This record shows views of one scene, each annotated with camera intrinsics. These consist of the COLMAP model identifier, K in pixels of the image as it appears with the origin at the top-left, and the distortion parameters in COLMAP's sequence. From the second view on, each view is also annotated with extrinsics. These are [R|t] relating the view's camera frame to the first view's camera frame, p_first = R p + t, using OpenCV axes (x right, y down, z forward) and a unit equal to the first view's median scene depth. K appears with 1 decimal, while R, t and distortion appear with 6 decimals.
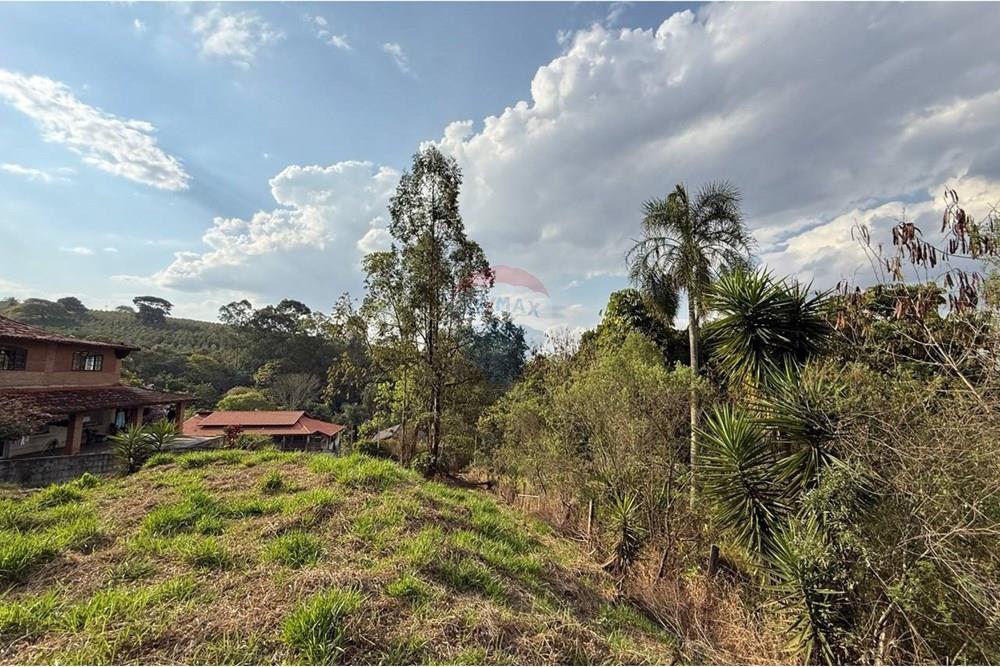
lens RADIAL K [[405.3, 0, 503.3], [0, 405.3, 327.8], [0, 0, 1]] dist [-0.004249, 0.000647]
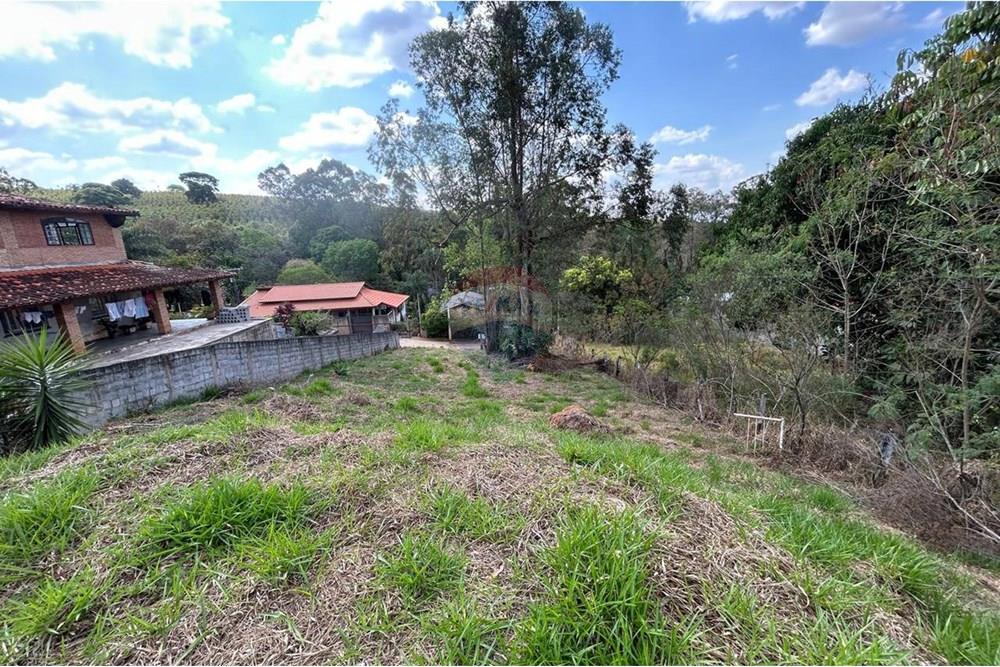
lens RADIAL K [[405.3, 0, 505.6], [0, 405.3, 340.9], [0, 0, 1]] dist [-0.004249, 0.000647]
pose [[0.991278, -0.026058, -0.129189, -0.034286], [0.070966, 0.931547, 0.356628, 0.013838], [0.111052, -0.362686, 0.925271, 0.075173]]
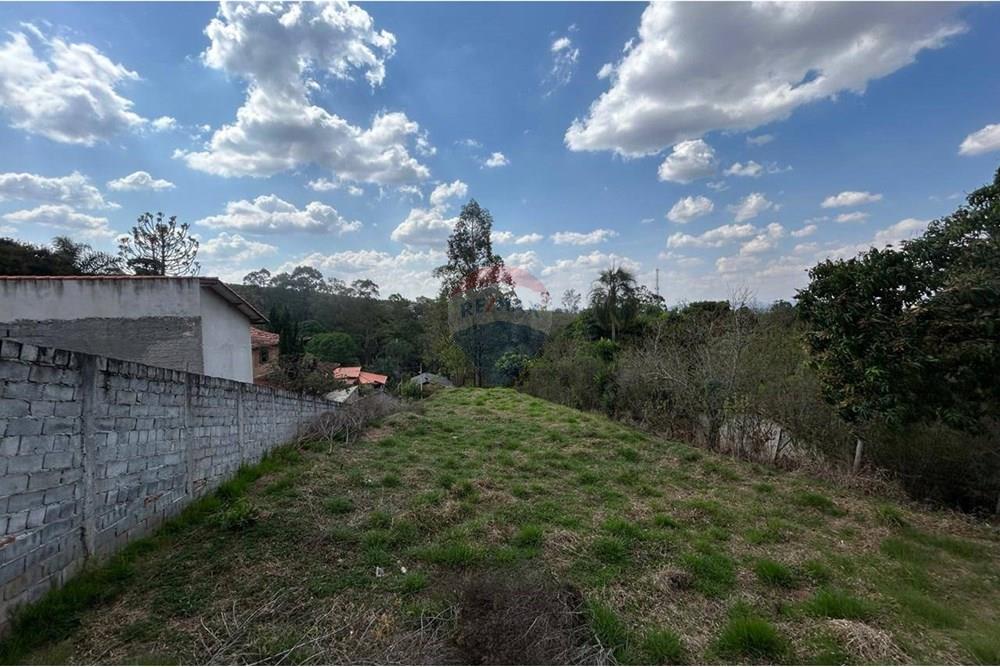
lens RADIAL K [[405.3, 0, 505.4], [0, 405.3, 348.4], [0, 0, 1]] dist [-0.004249, 0.000647]
pose [[0.996628, -0.044294, 0.069070, -0.053181], [0.029485, 0.978877, 0.202312, -0.060779], [-0.076573, -0.199594, 0.976882, -0.201390]]
